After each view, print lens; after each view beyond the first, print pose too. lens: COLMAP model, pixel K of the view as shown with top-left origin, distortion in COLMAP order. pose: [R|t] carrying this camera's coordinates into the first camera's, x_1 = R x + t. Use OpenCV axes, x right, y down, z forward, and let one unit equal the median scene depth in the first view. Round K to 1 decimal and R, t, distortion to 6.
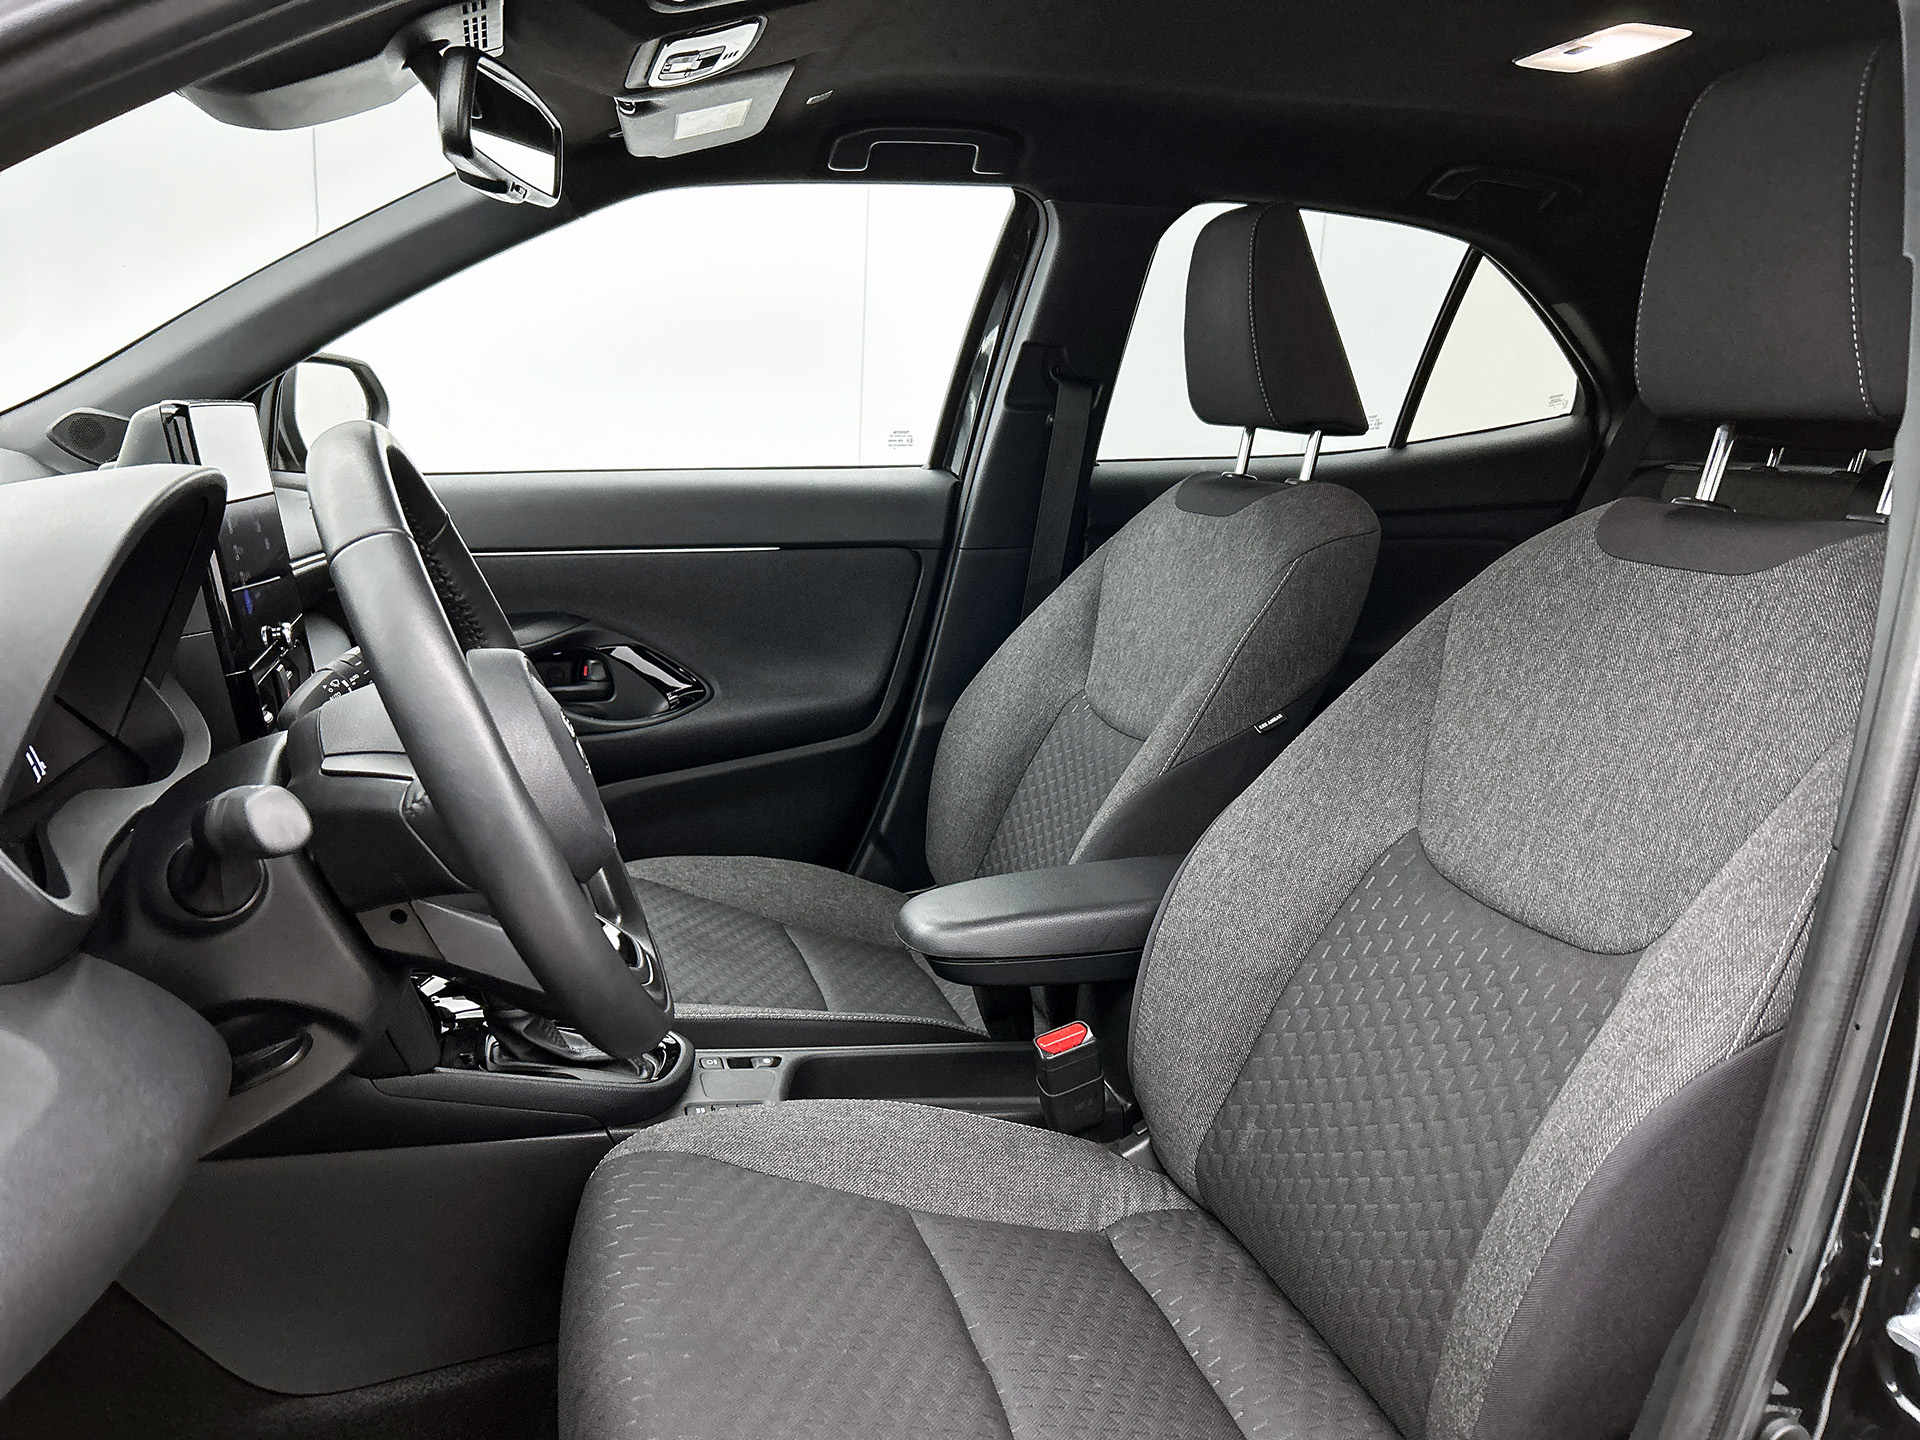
lens RADIAL K [[1510.1, 0, 960.2], [0, 1510.1, 721.9], [0, 0, 1]] dist [0.064933, -0.068267]
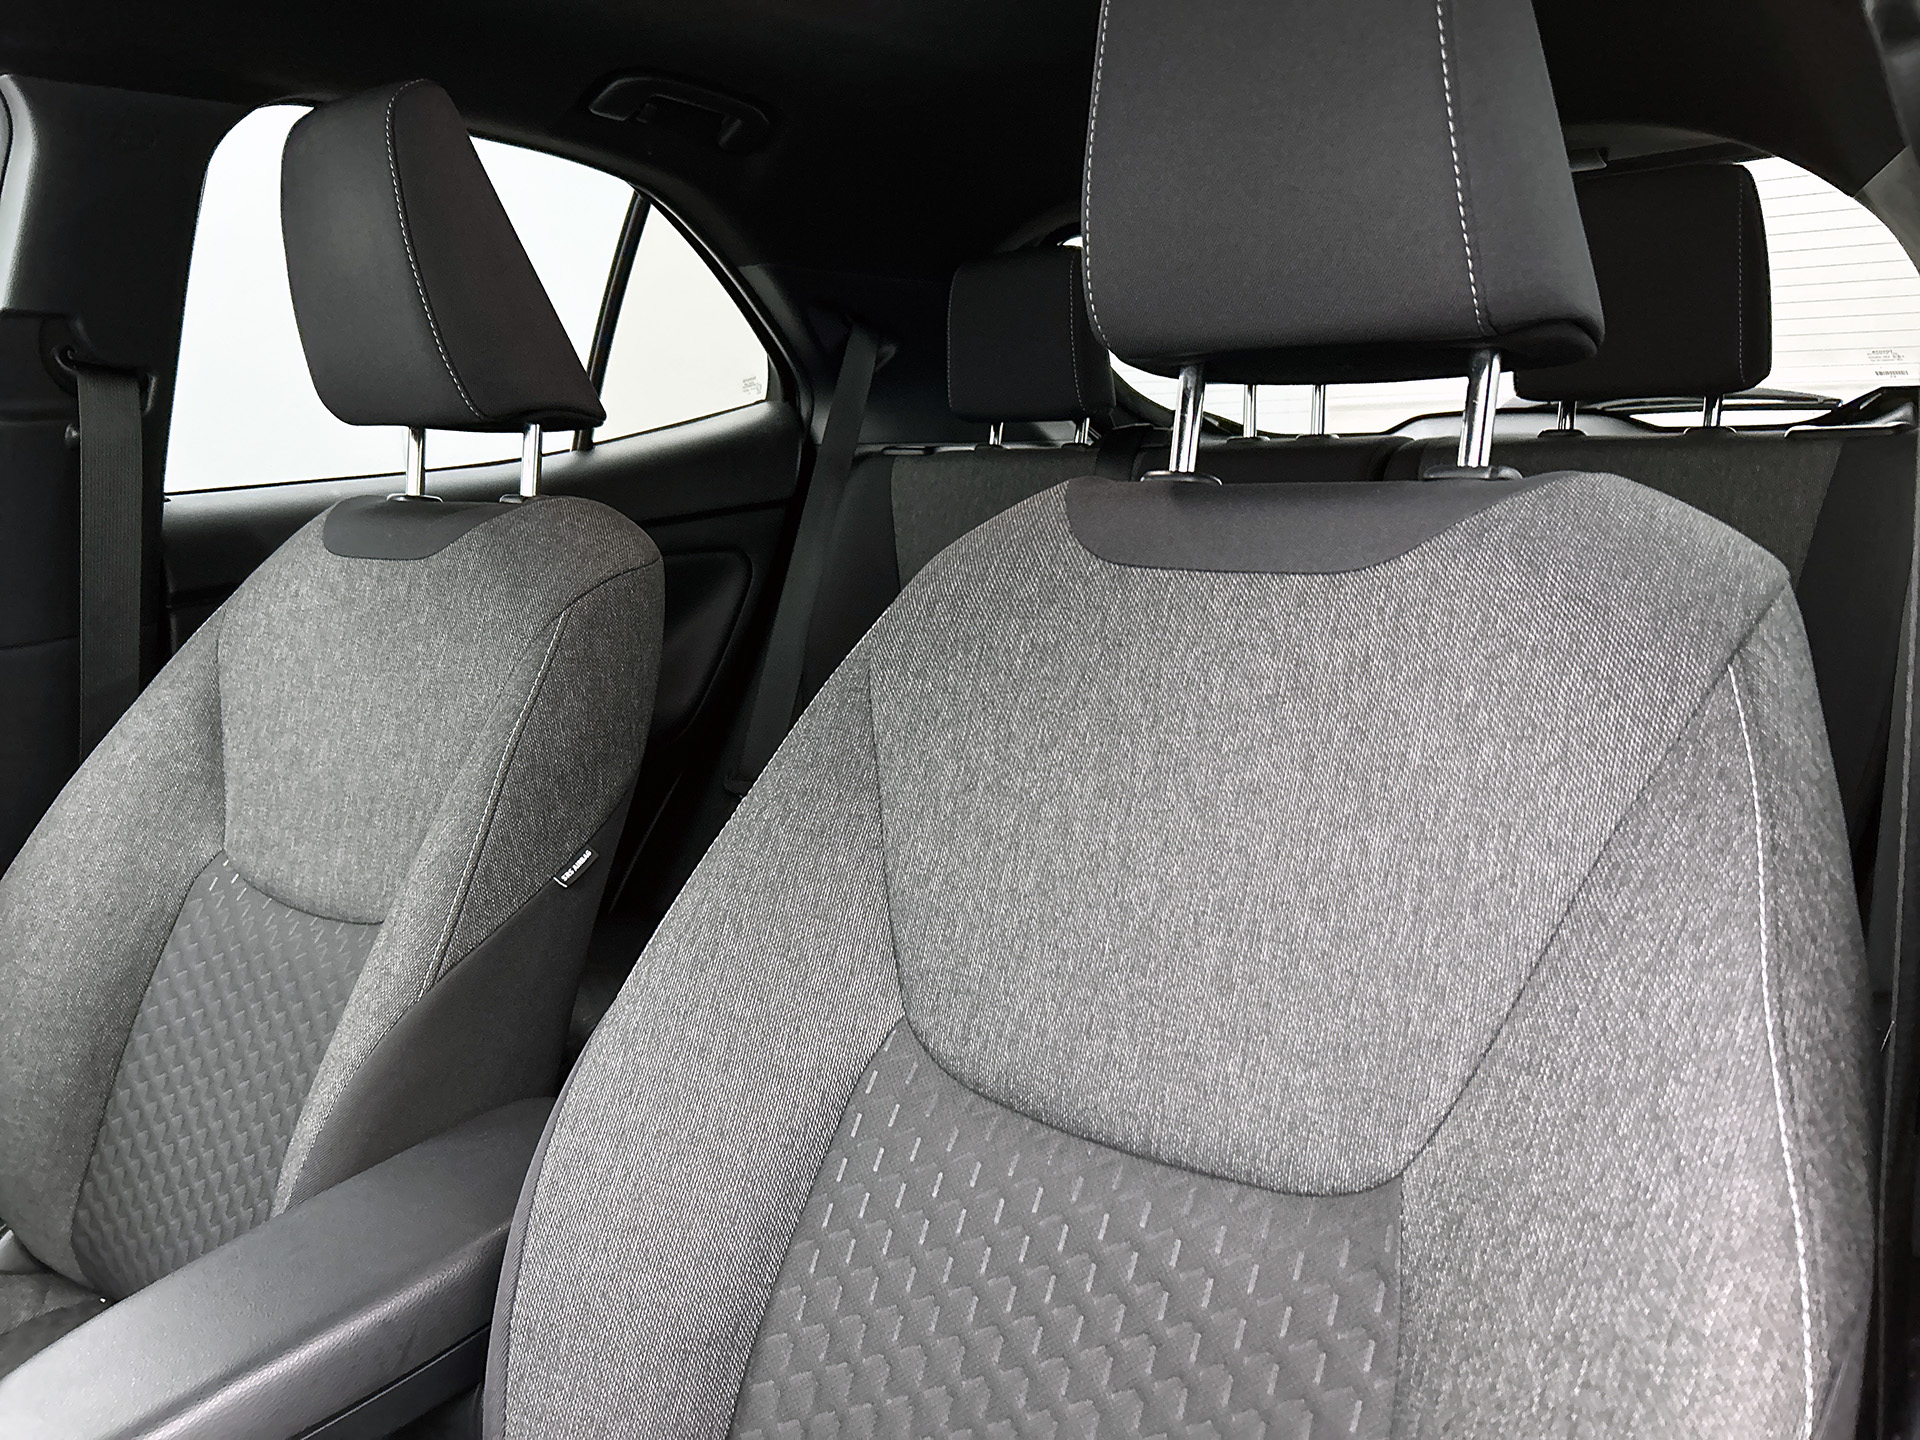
lens RADIAL K [[1510.1, 0, 1005.9], [0, 1510.1, 715.4], [0, 0, 1]] dist [0.064933, -0.068267]
pose [[0.814333, -0.165285, 0.556366, 0.002239], [0.173015, 0.984141, 0.039132, -0.050459], [-0.554011, 0.064393, 0.830015, 0.311153]]
